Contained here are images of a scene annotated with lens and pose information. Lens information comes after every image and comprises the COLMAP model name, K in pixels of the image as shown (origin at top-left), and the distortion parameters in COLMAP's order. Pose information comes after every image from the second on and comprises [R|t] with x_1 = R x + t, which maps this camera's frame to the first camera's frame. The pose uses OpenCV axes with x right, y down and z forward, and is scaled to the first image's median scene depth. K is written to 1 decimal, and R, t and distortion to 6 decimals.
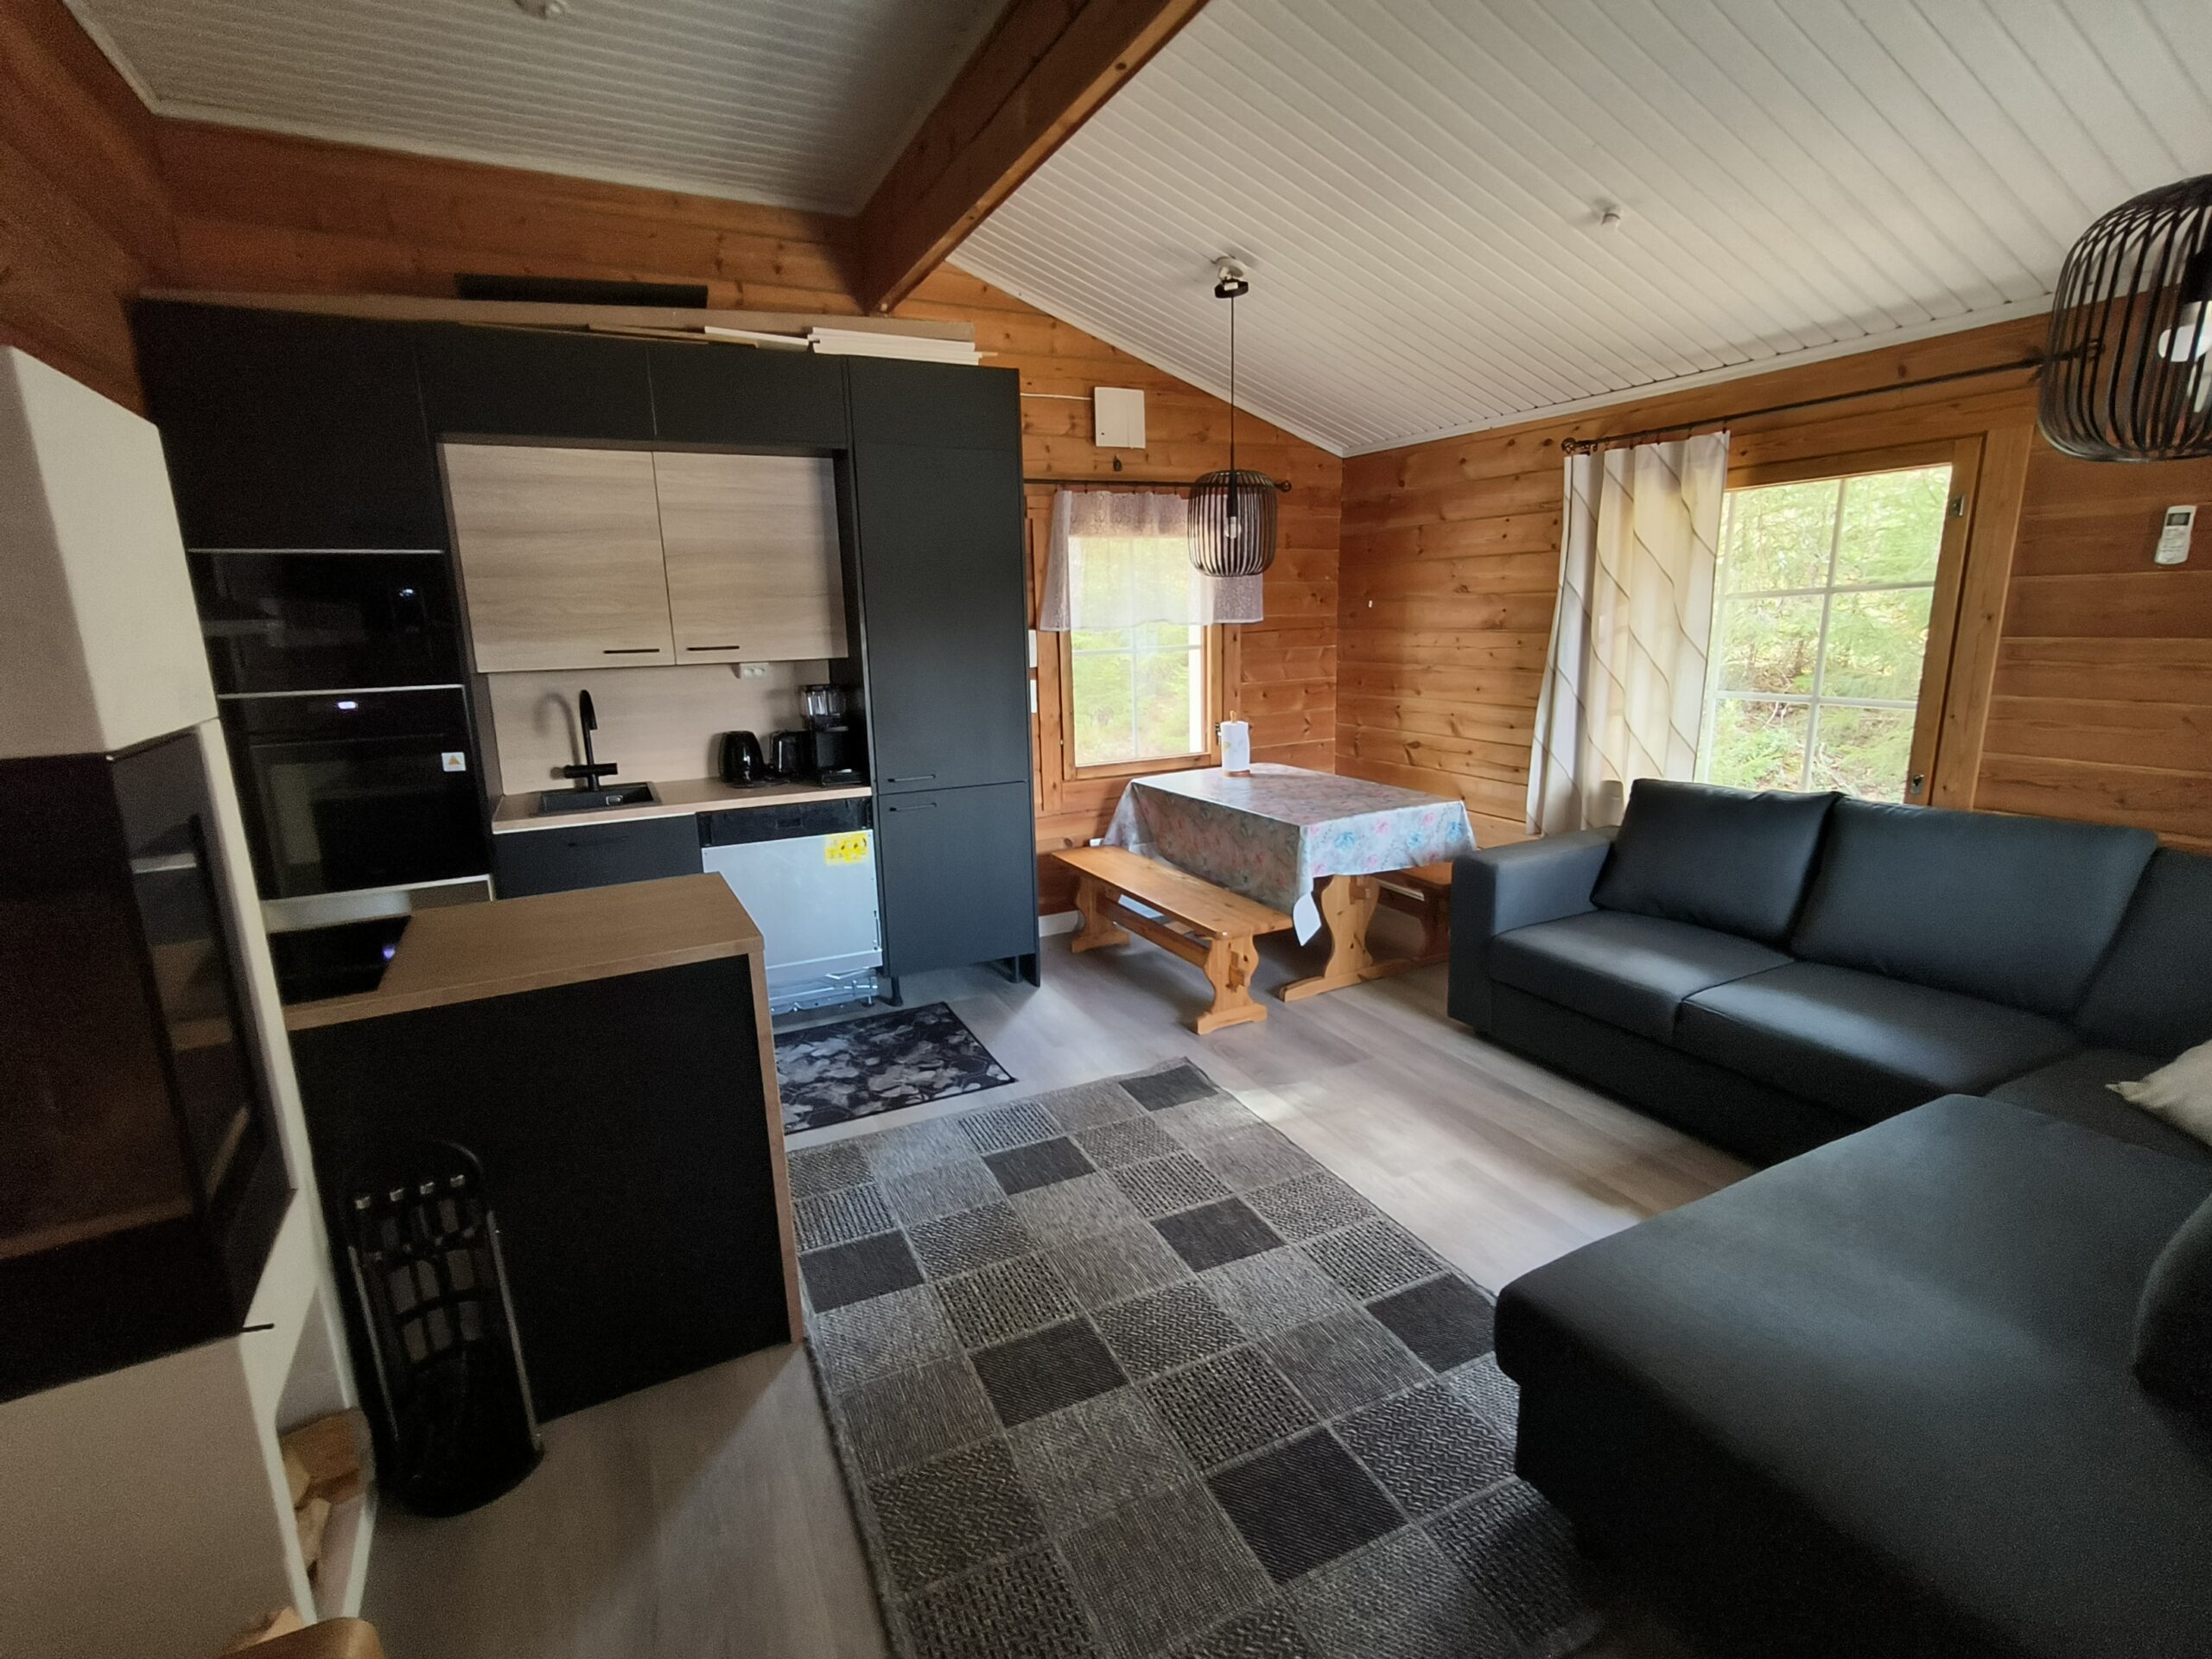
lens RADIAL K [[1035.7, 0, 1096.8], [0, 1035.7, 831.5], [0, 0, 1]] dist [0.004637, 0.000214]
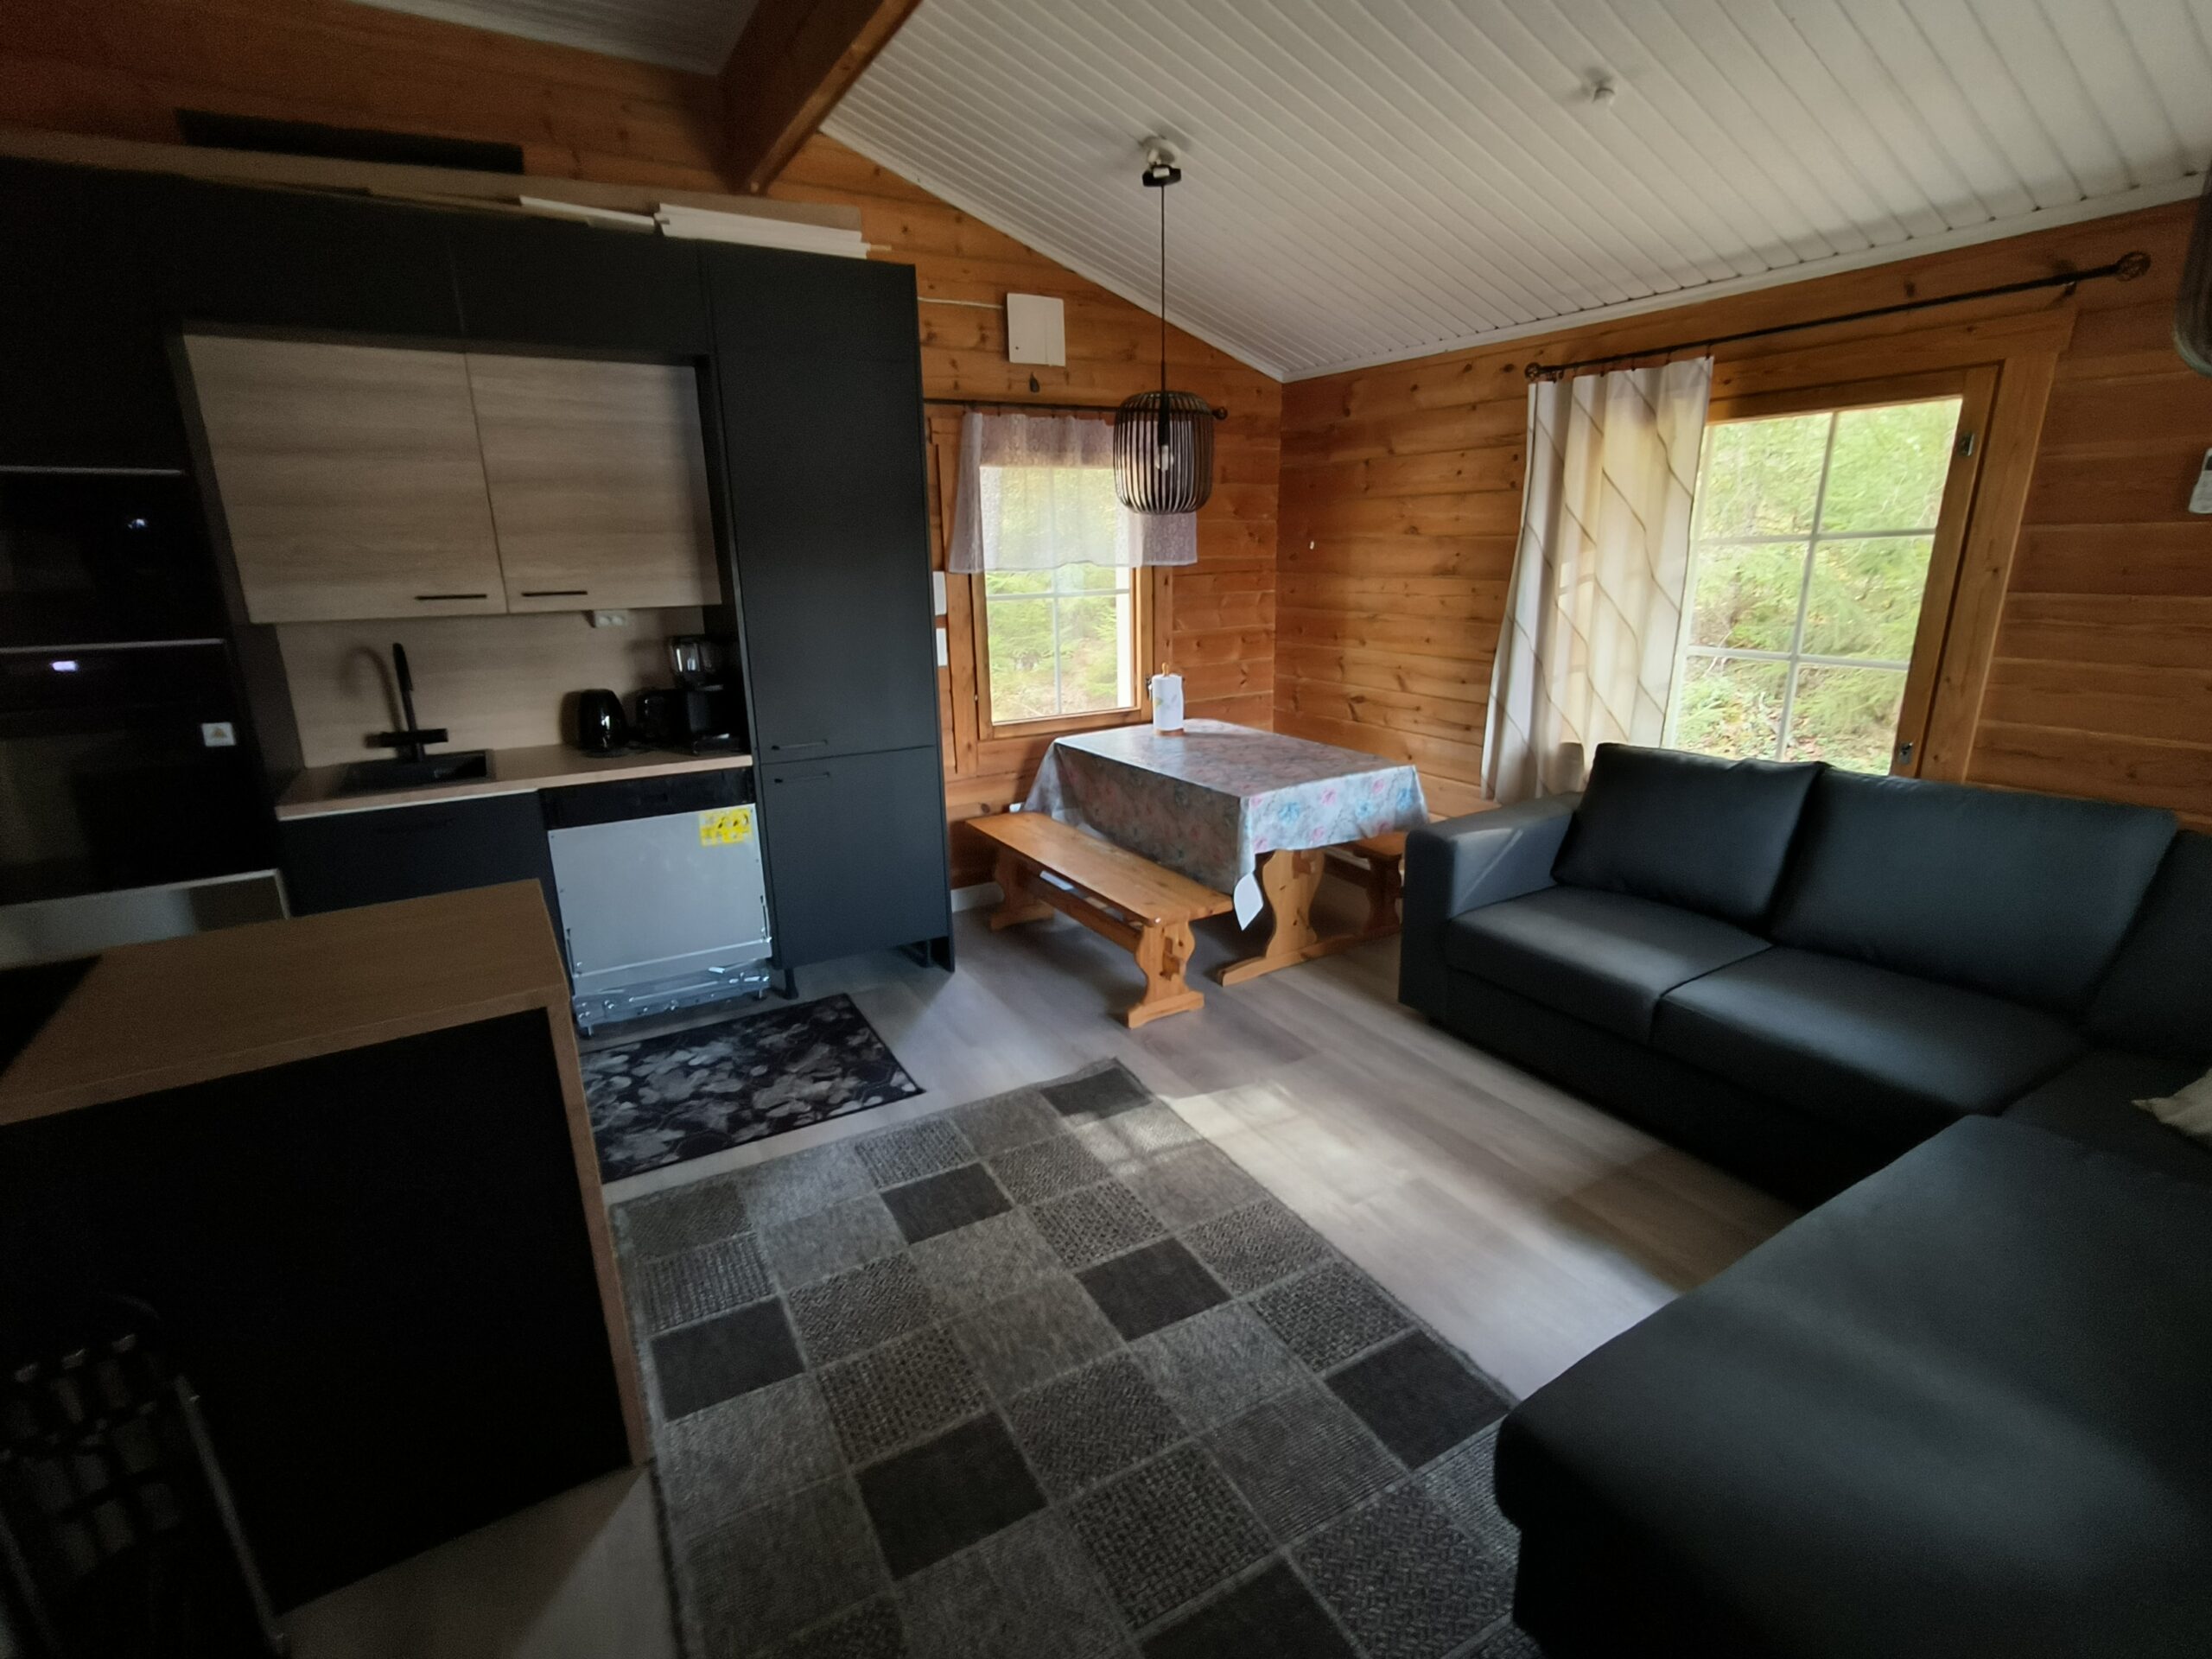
lens RADIAL K [[1047.0, 0, 1106.0], [0, 1047.0, 829.5], [0, 0, 1]] dist [0.000113, 0.004202]
pose [[0.997019, -0.011690, 0.076265, 0.010677], [0.007515, 0.998469, 0.054798, -0.028071], [-0.076789, -0.054061, 0.995581, 0.105106]]
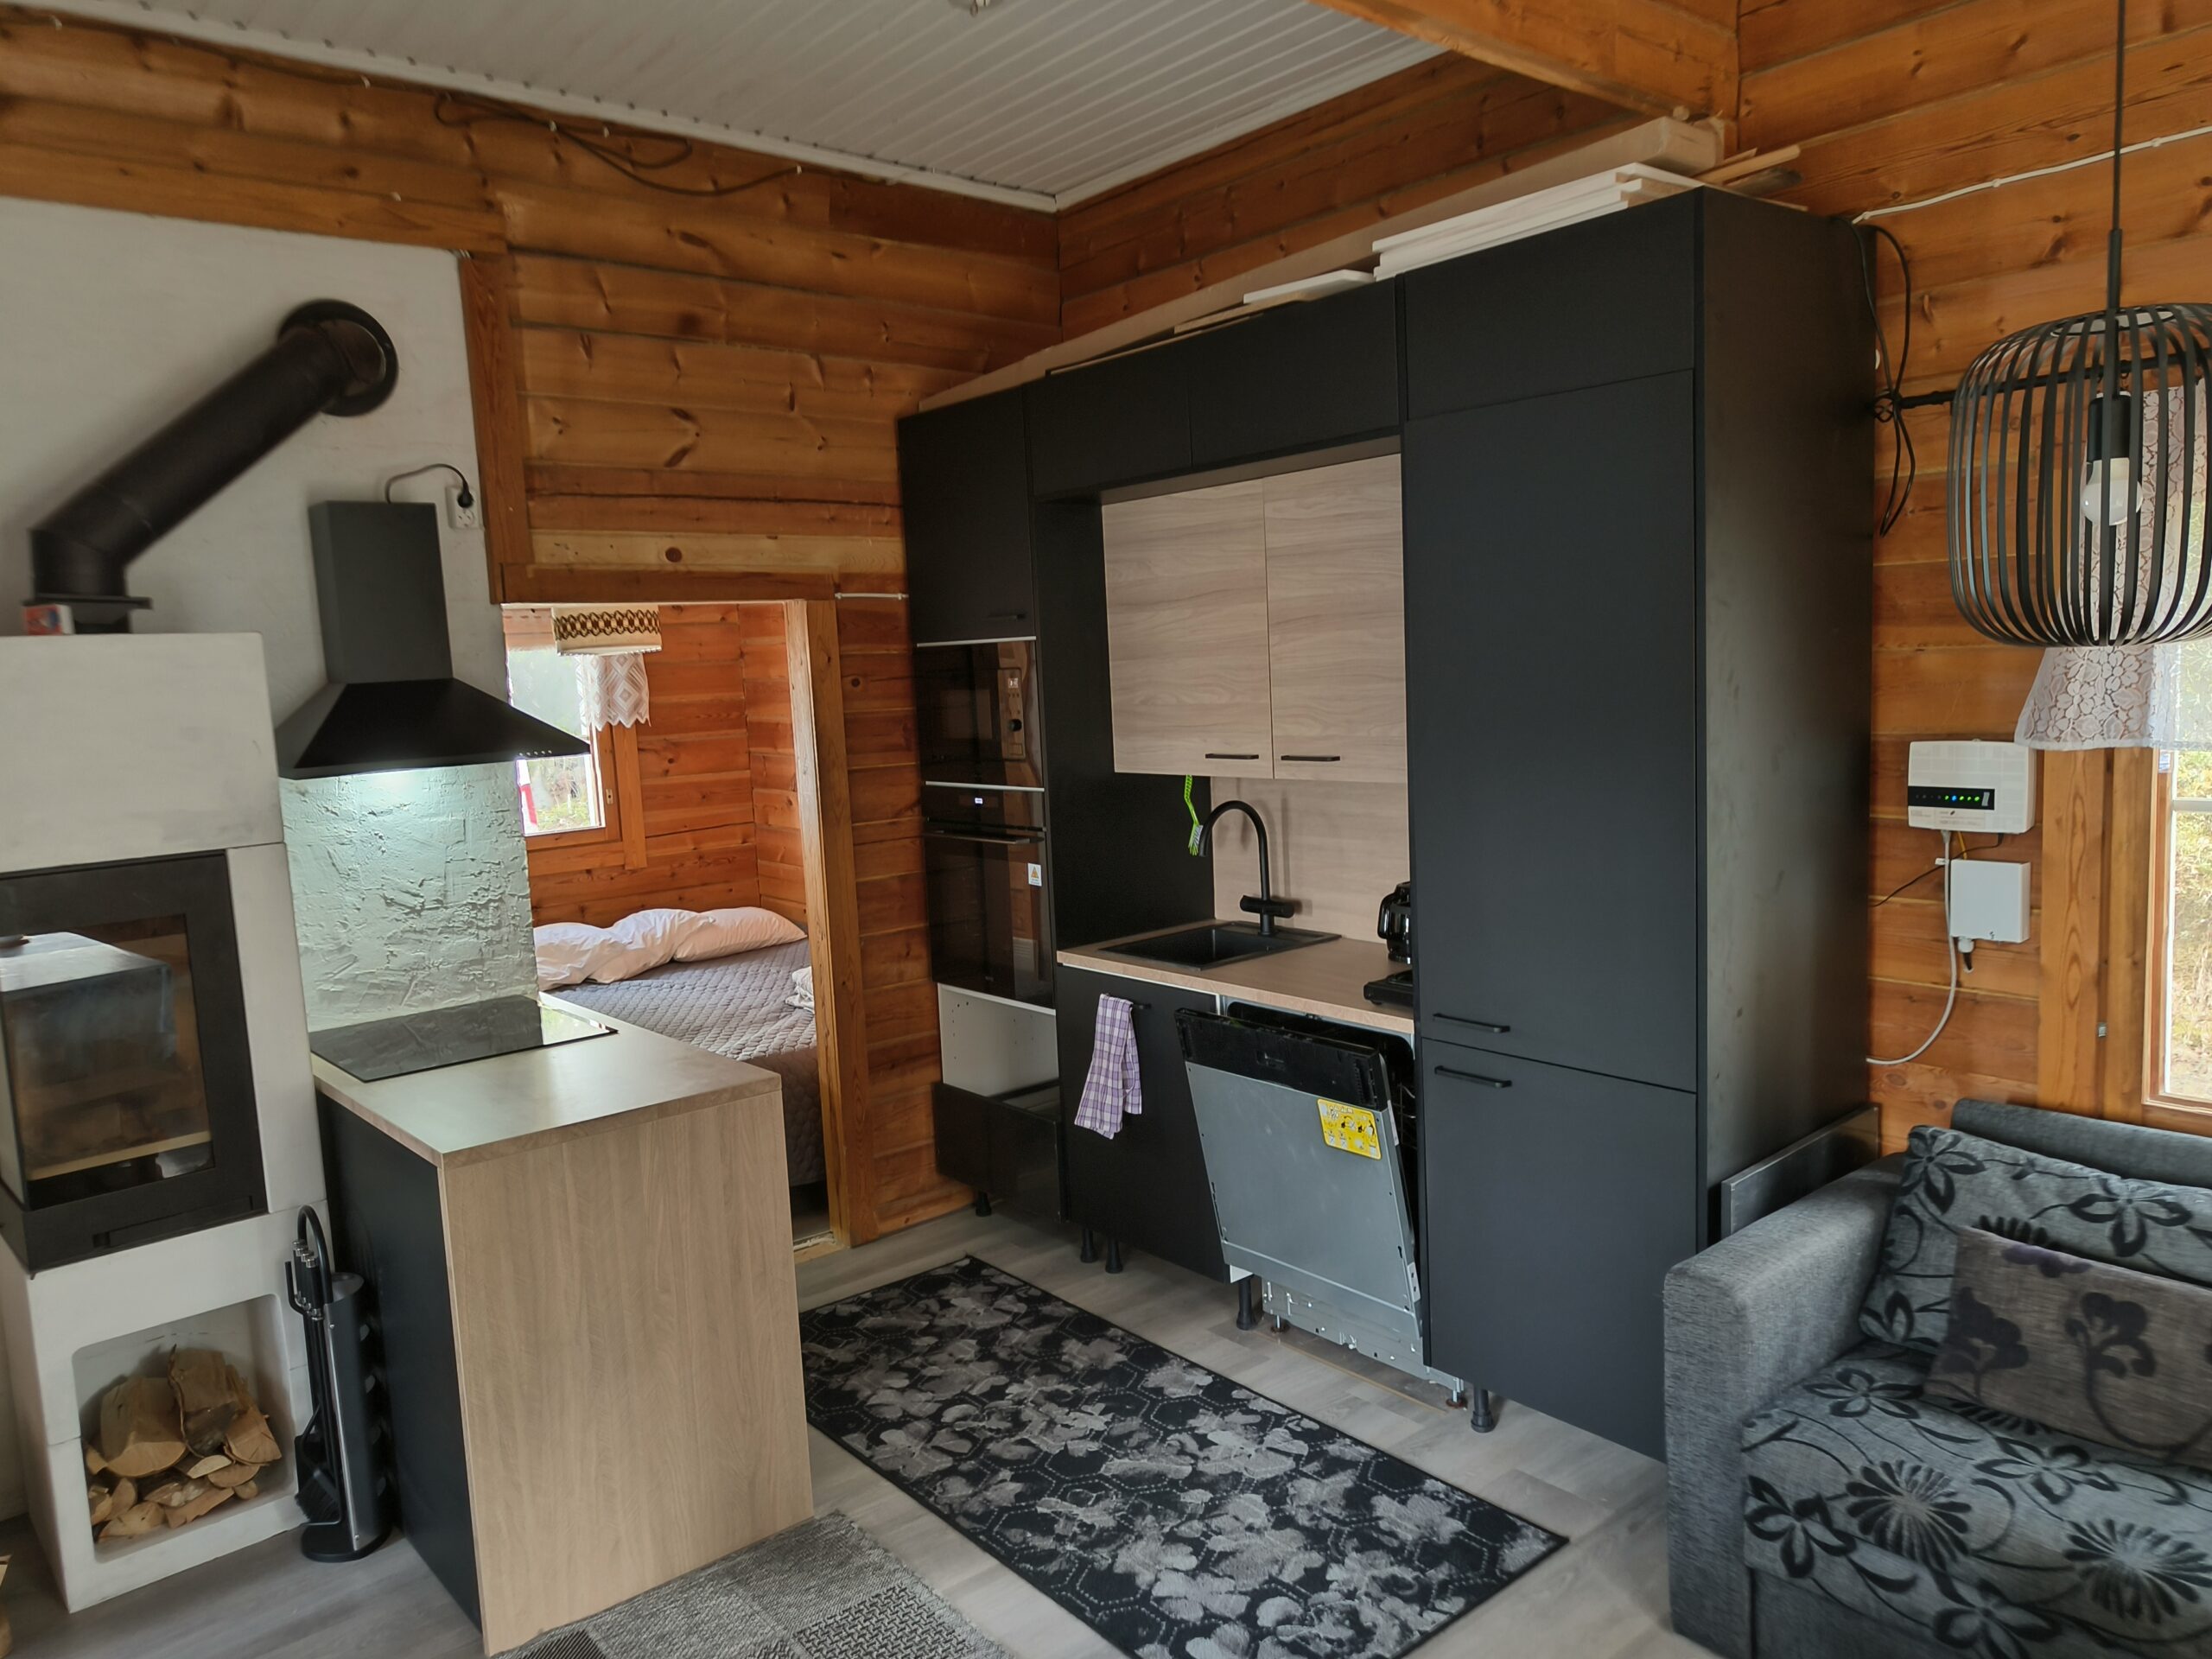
lens RADIAL K [[1528.6, 0, 1106.0], [0, 1528.6, 829.5], [0, 0, 1]] dist [0.034746, -0.032986]
pose [[0.231747, 0.122162, -0.965075, 0.553564], [-0.158863, 0.983517, 0.086348, -0.198119], [0.959717, 0.133303, 0.247334, 0.650695]]
